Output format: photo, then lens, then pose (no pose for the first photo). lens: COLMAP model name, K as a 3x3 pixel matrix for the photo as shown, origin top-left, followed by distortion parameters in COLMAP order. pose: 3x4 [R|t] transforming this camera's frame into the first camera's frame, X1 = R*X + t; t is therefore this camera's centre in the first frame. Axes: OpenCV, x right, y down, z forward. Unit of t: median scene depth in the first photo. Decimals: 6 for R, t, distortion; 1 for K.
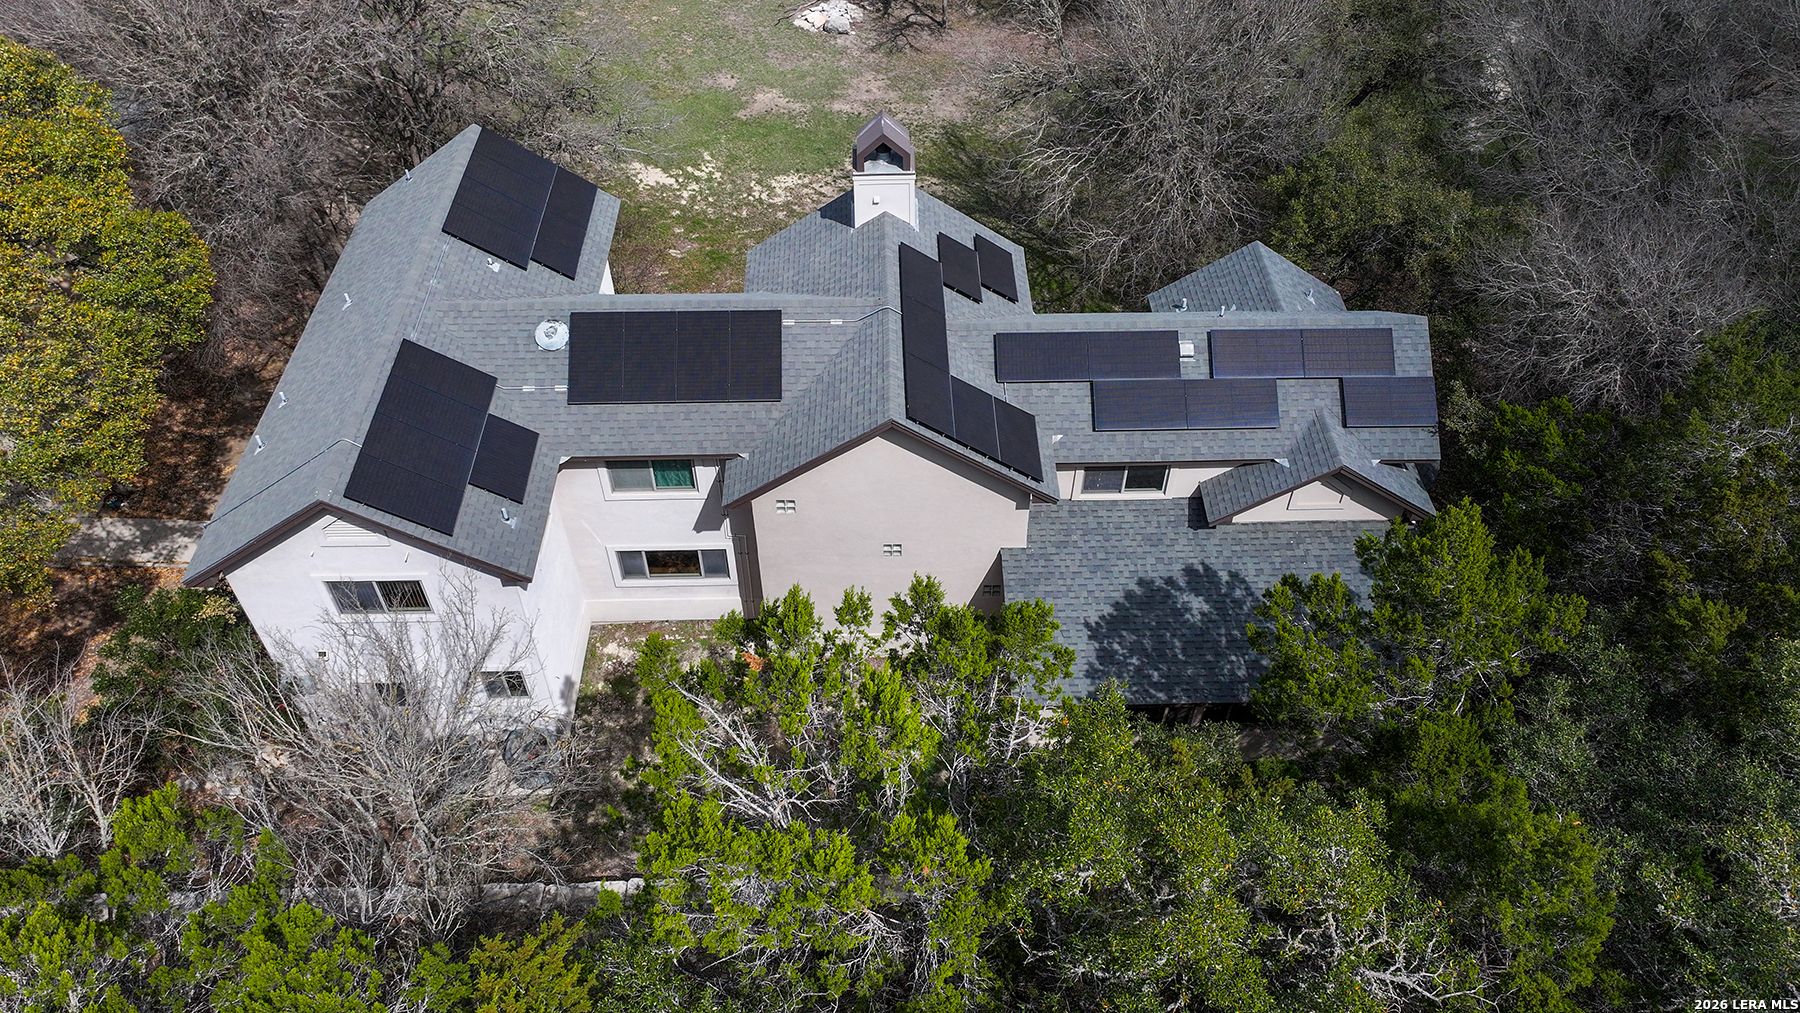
lens RADIAL K [[1290.5, 0, 899.8], [0, 1290.5, 505.2], [0, 0, 1]] dist [-0.005903, -0.000619]
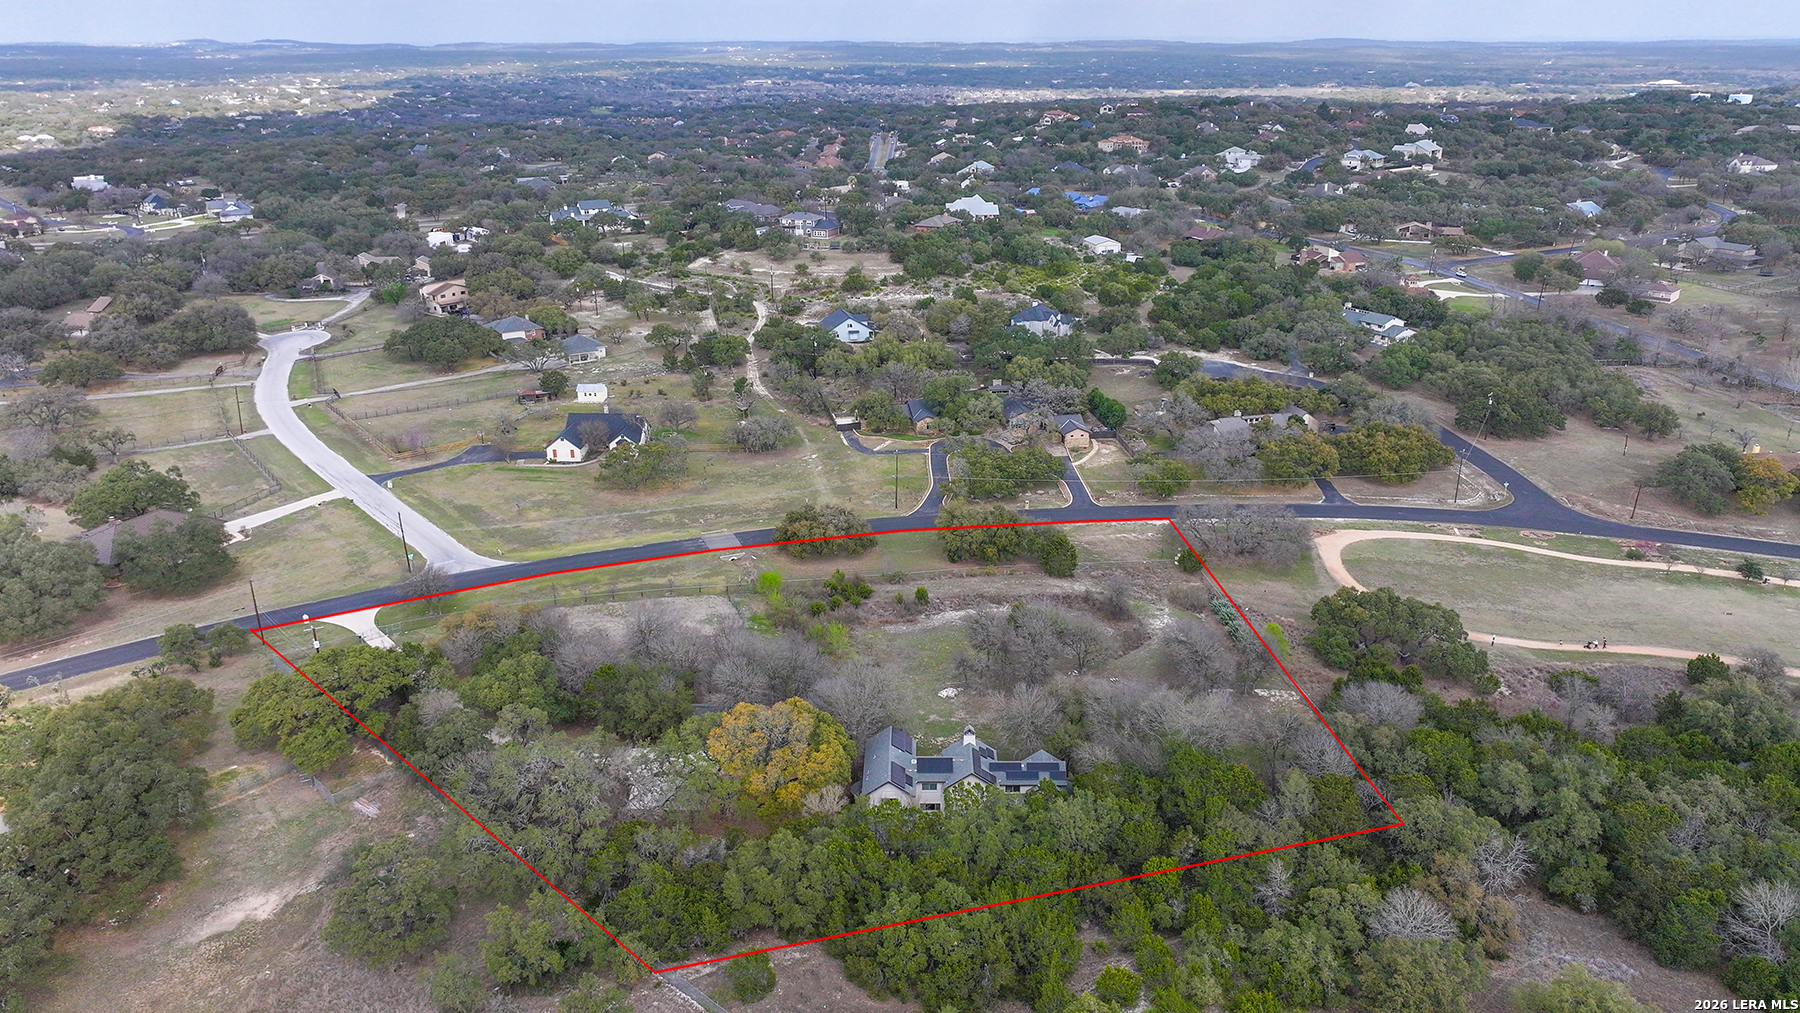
lens RADIAL K [[1290.5, 0, 900.2], [0, 1290.5, 506.3], [0, 0, 1]] dist [-0.005903, -0.000619]
pose [[0.999403, 0.001726, -0.034493, -0.124775], [-0.016158, 0.906062, -0.422837, 1.251513], [0.030524, 0.423142, 0.905549, -4.639795]]
